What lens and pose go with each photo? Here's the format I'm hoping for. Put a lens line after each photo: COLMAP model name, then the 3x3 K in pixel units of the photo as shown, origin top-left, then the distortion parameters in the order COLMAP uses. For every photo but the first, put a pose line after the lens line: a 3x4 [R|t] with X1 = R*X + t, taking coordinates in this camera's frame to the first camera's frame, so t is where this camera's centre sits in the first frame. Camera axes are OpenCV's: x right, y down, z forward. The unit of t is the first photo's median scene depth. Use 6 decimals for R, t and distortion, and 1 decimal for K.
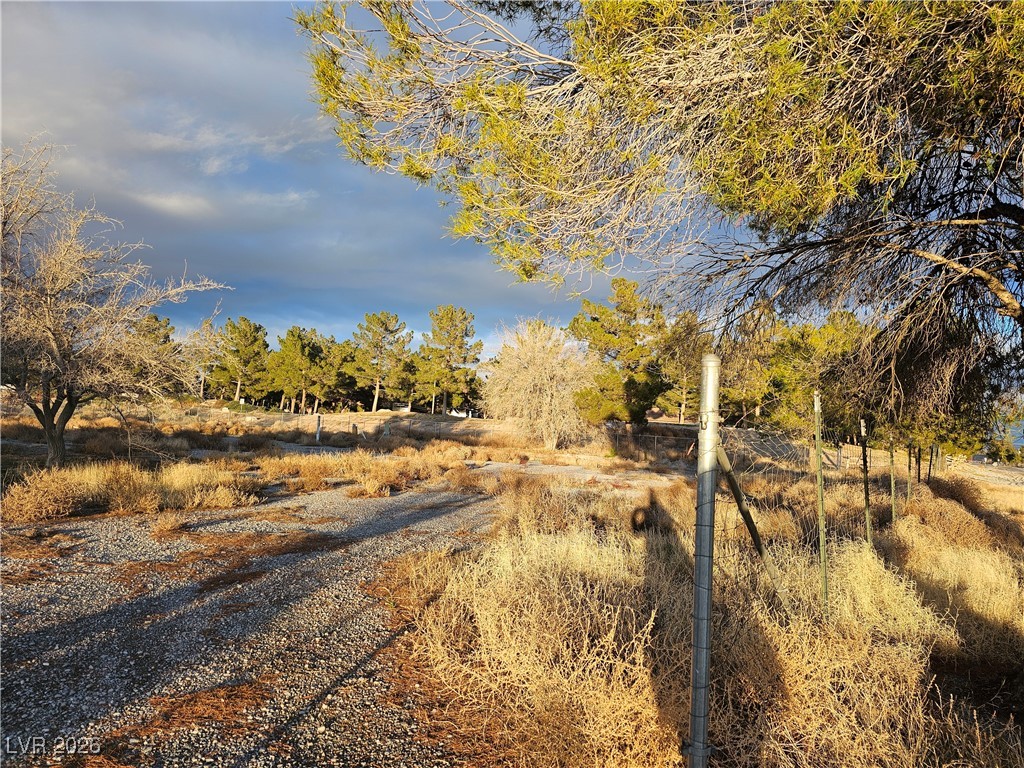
lens RADIAL K [[687.9, 0, 525.3], [0, 687.9, 381.9], [0, 0, 1]] dist [0.067457, -0.069210]
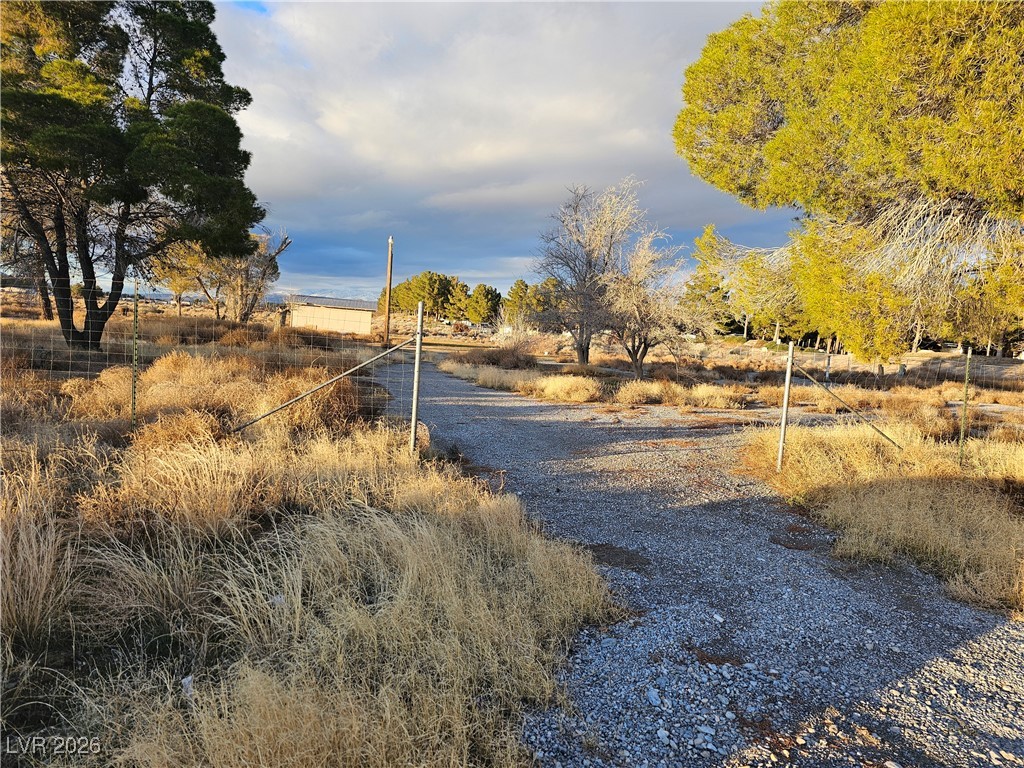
lens RADIAL K [[696.4, 0, 512.0], [0, 696.4, 384.0], [0, 0, 1]] dist [0.068606, -0.079734]
pose [[0.720007, 0.041948, -0.692697, 0.150904], [0.020649, 0.996434, 0.081805, -0.012693], [0.693659, -0.073204, 0.716574, -0.228878]]
